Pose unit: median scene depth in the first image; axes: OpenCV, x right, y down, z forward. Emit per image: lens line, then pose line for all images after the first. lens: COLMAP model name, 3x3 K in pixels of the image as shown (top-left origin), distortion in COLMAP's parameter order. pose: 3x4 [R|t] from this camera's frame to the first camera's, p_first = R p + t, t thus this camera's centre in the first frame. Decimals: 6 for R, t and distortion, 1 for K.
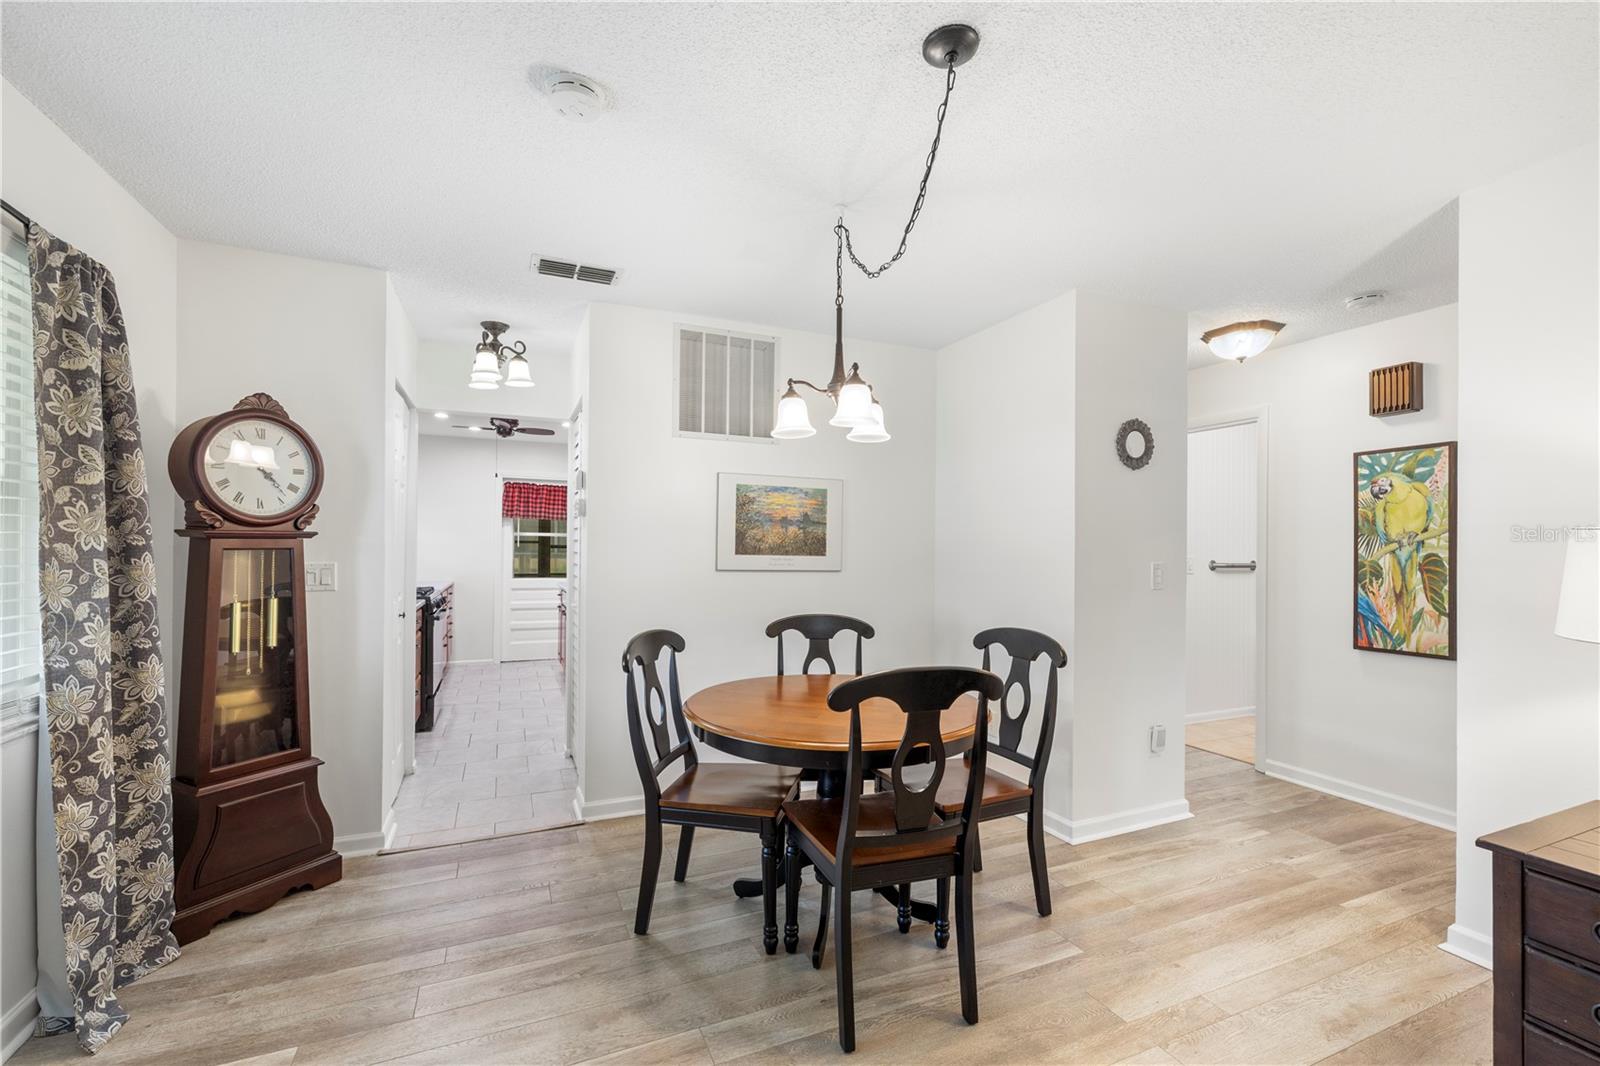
lens RADIAL K [[675.7, 0, 800.5], [0, 675.7, 549.5], [0, 0, 1]] dist [-0.000497, 0.000796]
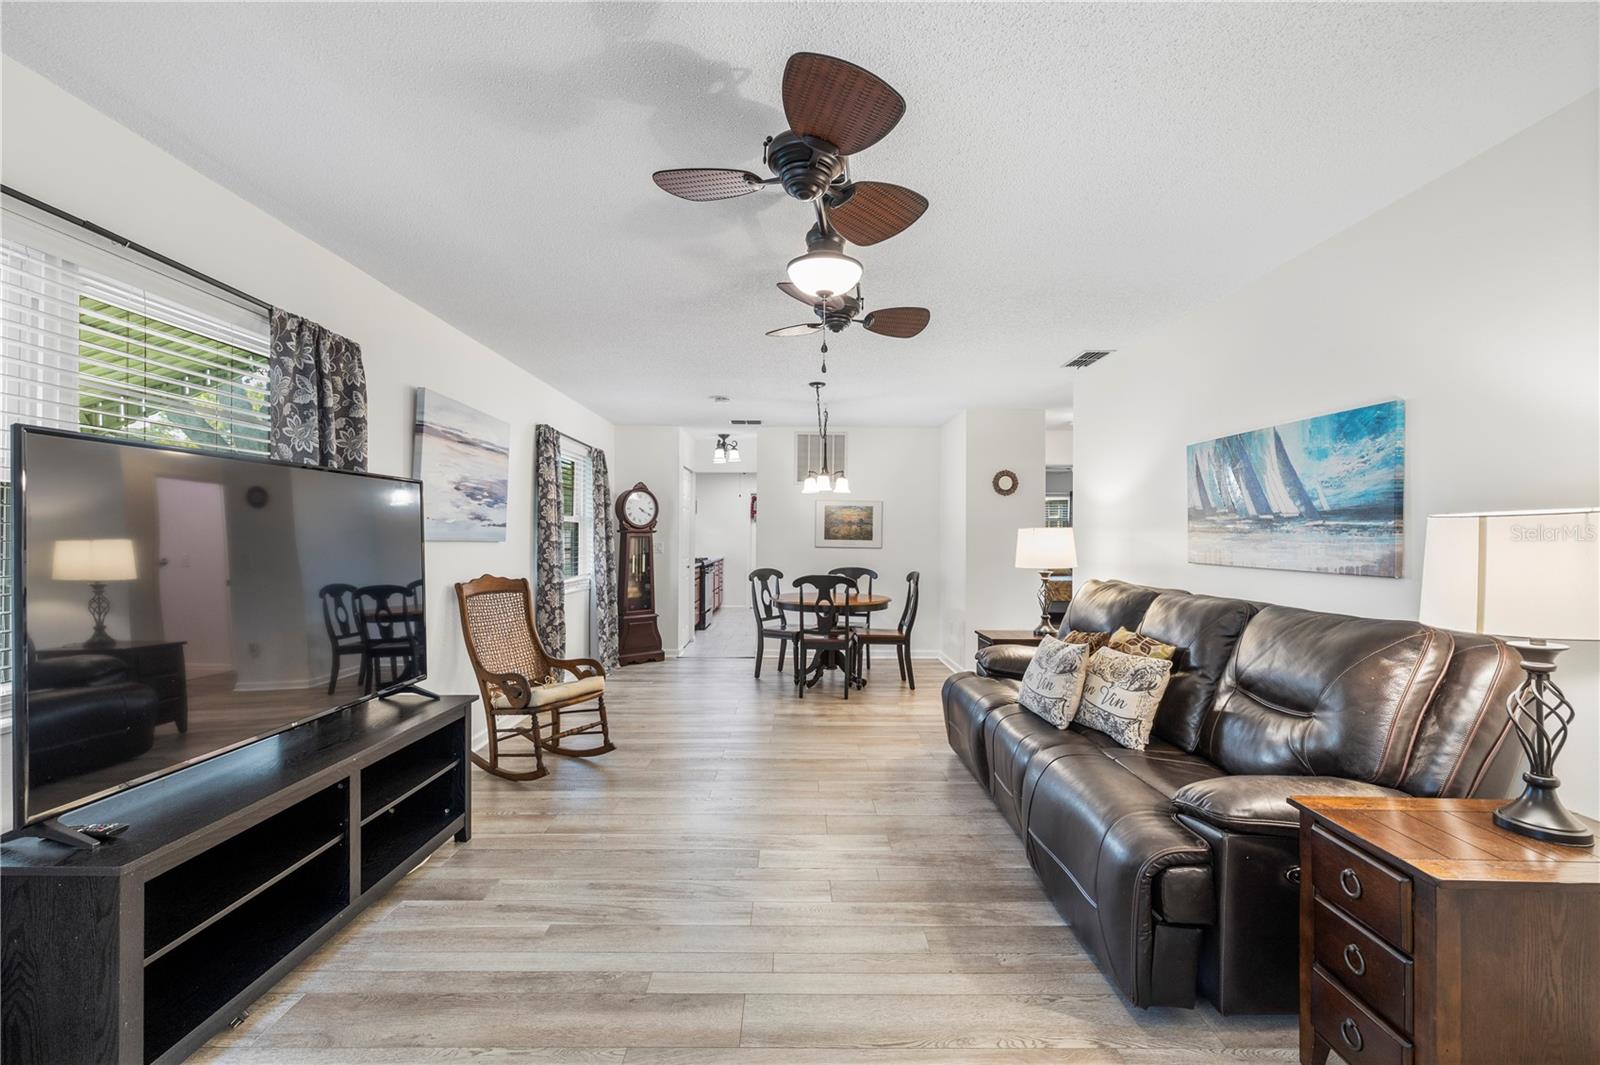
lens RADIAL K [[675.7, 0, 798.3], [0, 675.7, 533.3], [0, 0, 1]] dist [-0.000497, 0.000796]
pose [[0.919011, -0.004053, -0.394212, 0.828780], [0.000242, 0.999953, -0.009716, 0.010736], [0.394233, 0.008834, 0.918968, -1.200501]]
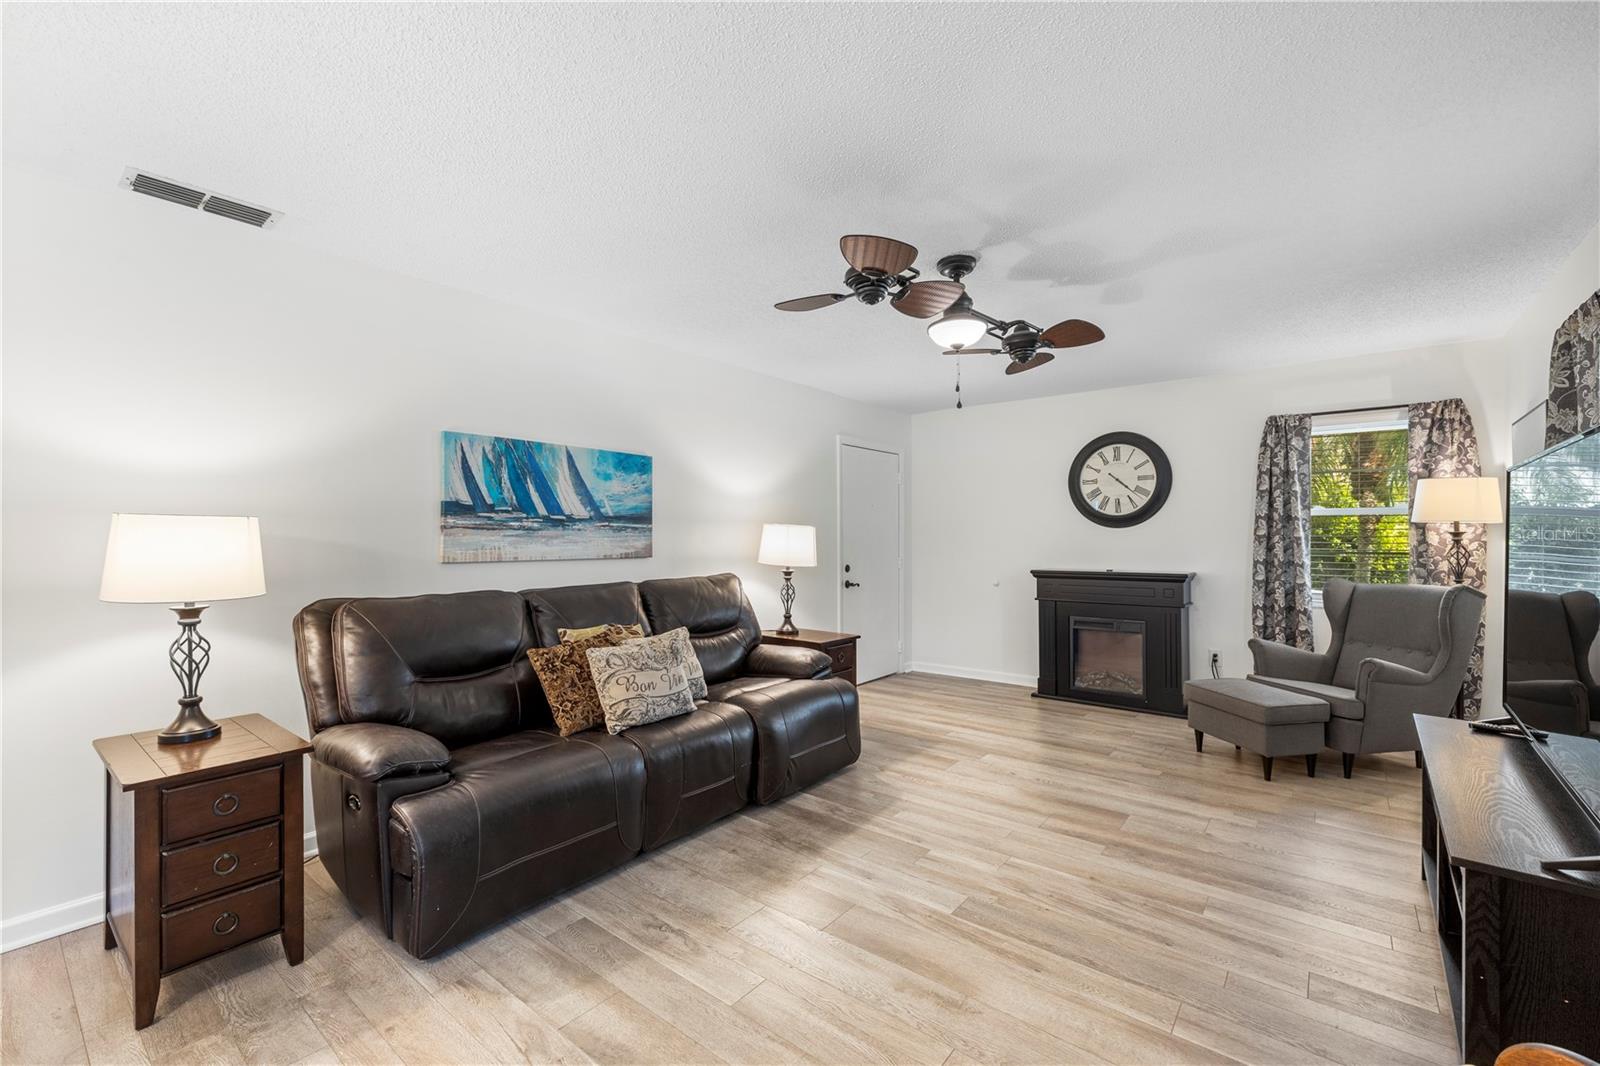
lens RADIAL K [[675.7, 0, 794.9], [0, 675.7, 532.1], [0, 0, 1]] dist [-0.000497, 0.000796]
pose [[-0.462716, 0.000085, 0.886507, -0.391984], [0.000886, 1.000000, 0.000367, 0.002181], [-0.886506, 0.000955, -0.462716, 0.420870]]
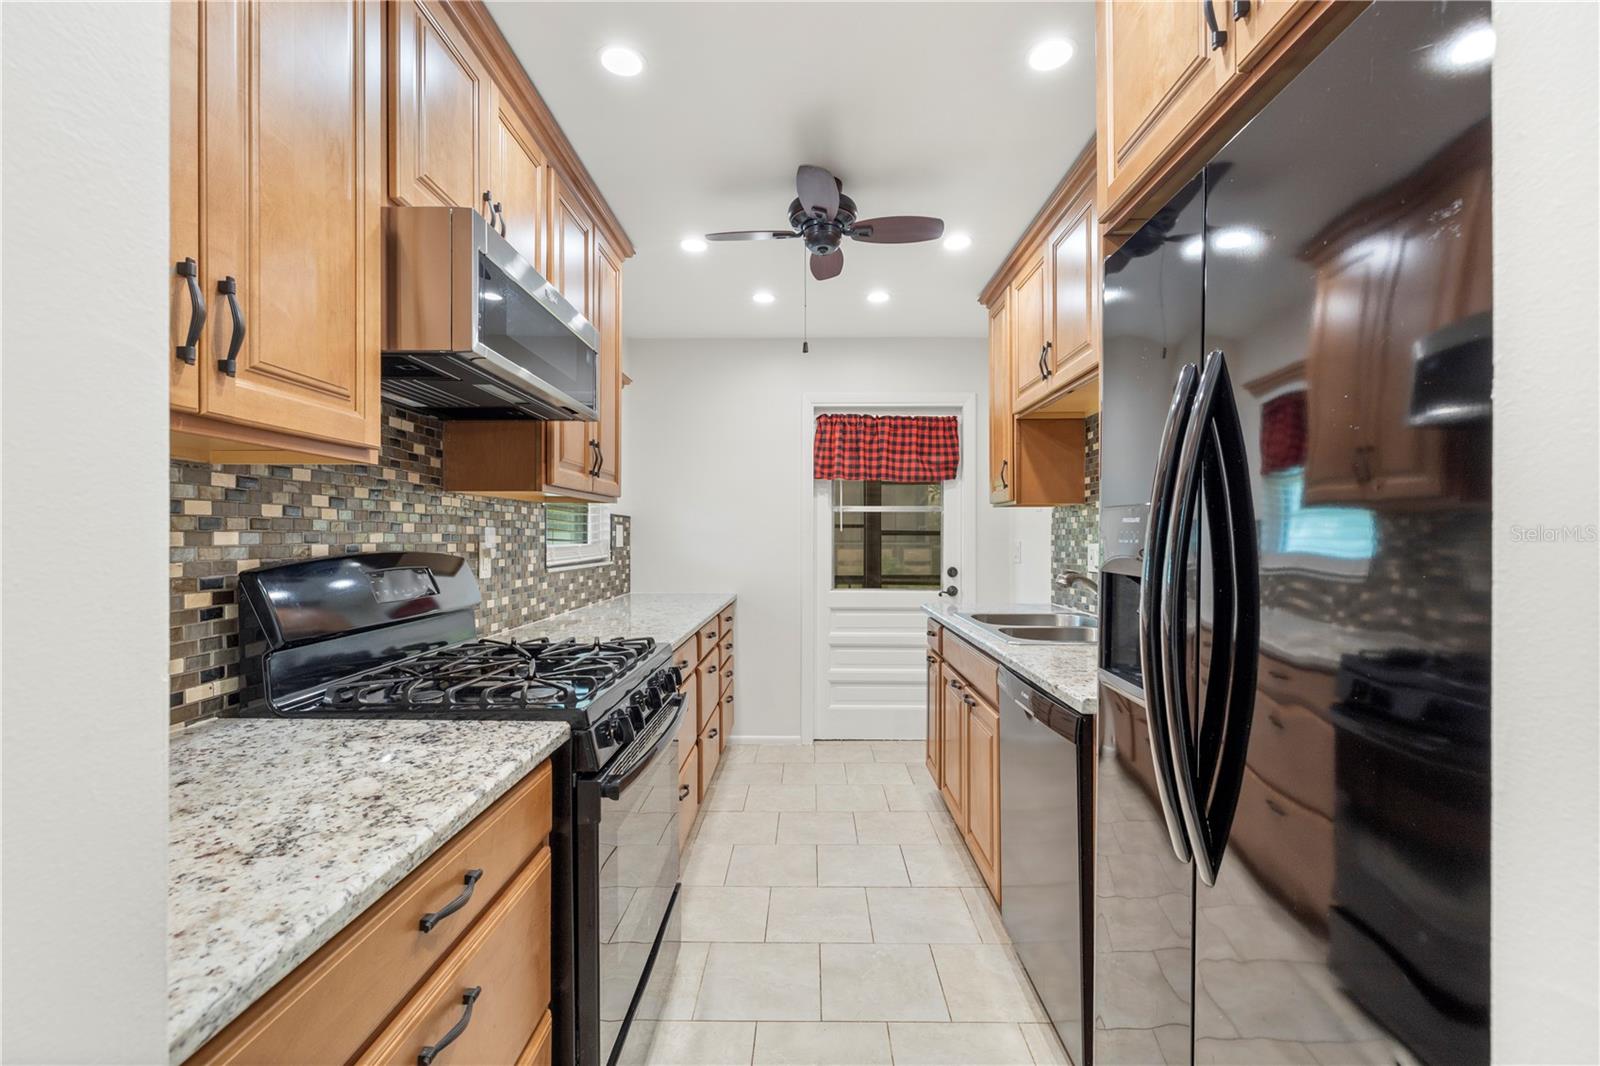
lens RADIAL K [[675.7, 0, 800.3], [0, 675.7, 535.1], [0, 0, 1]] dist [-0.000497, 0.000796]
pose [[0.911334, -0.009907, -0.411547, -0.695788], [0.007787, 0.999946, -0.006826, 0.007987], [0.411593, 0.003016, 0.911363, 1.521121]]
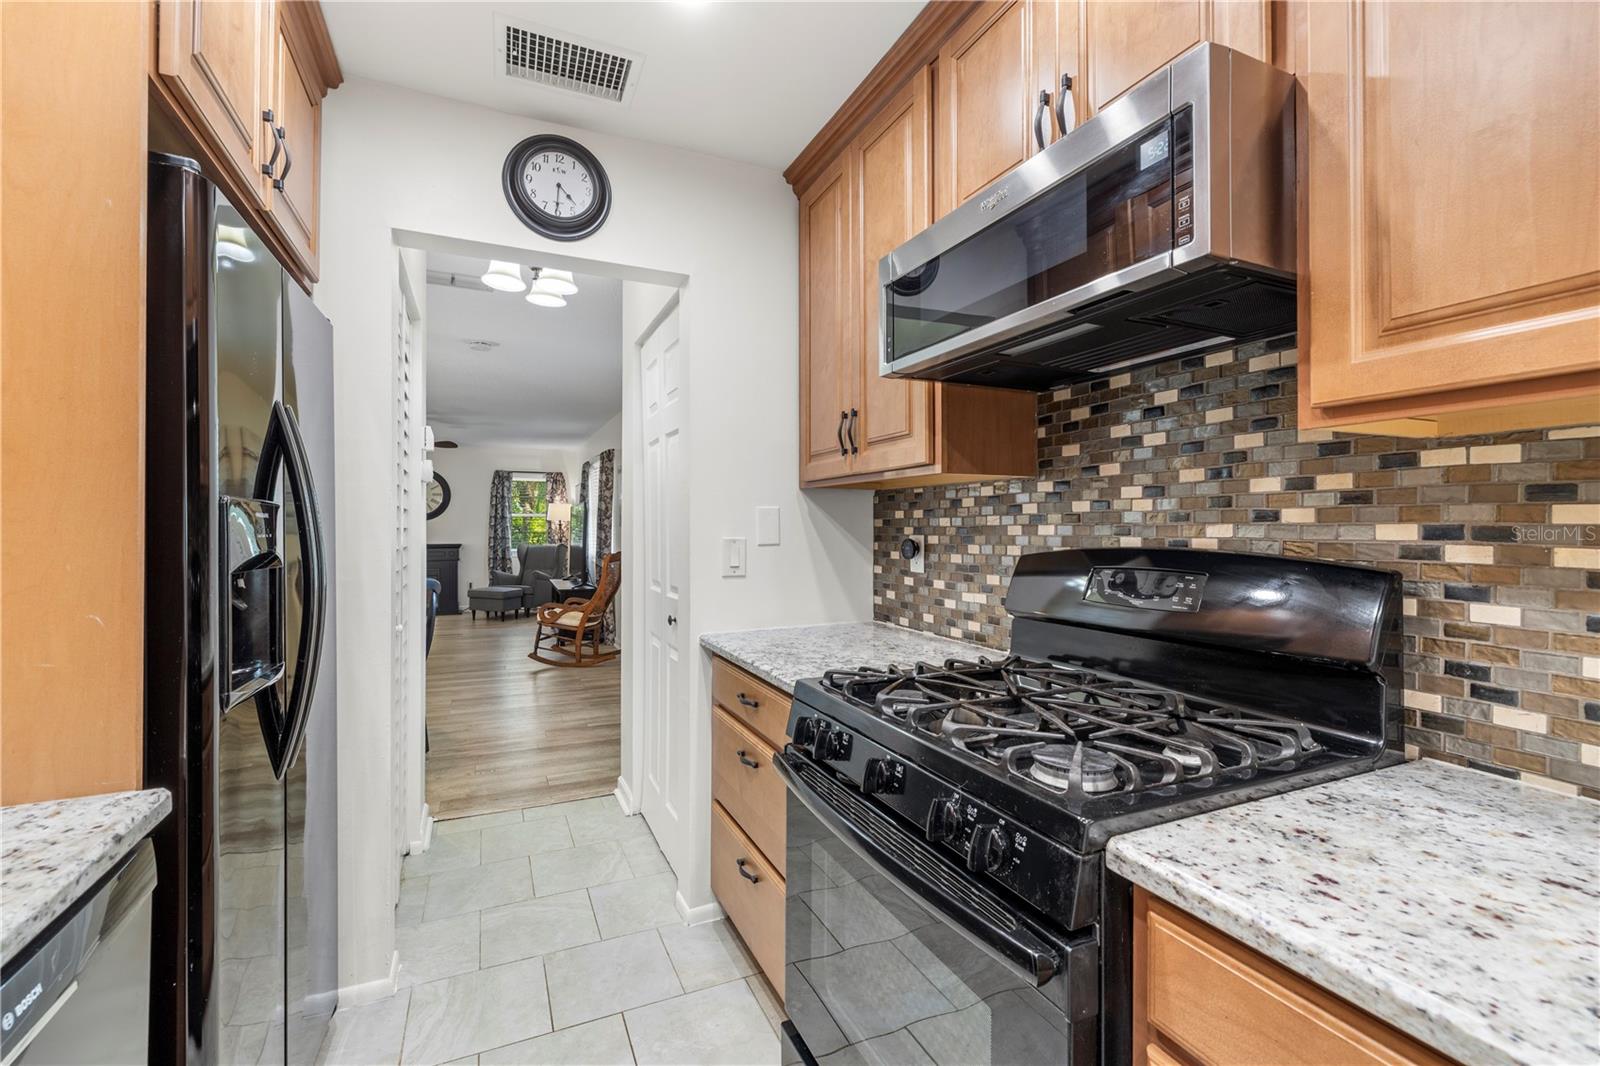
lens RADIAL K [[675.7, 0, 805.9], [0, 675.7, 520.6], [0, 0, 1]] dist [-0.000497, 0.000796]
pose [[-0.999198, -0.008141, -0.039201, -1.065440], [-0.007877, 0.999945, -0.006883, -0.000005], [0.039255, -0.006569, -0.999208, 2.568285]]
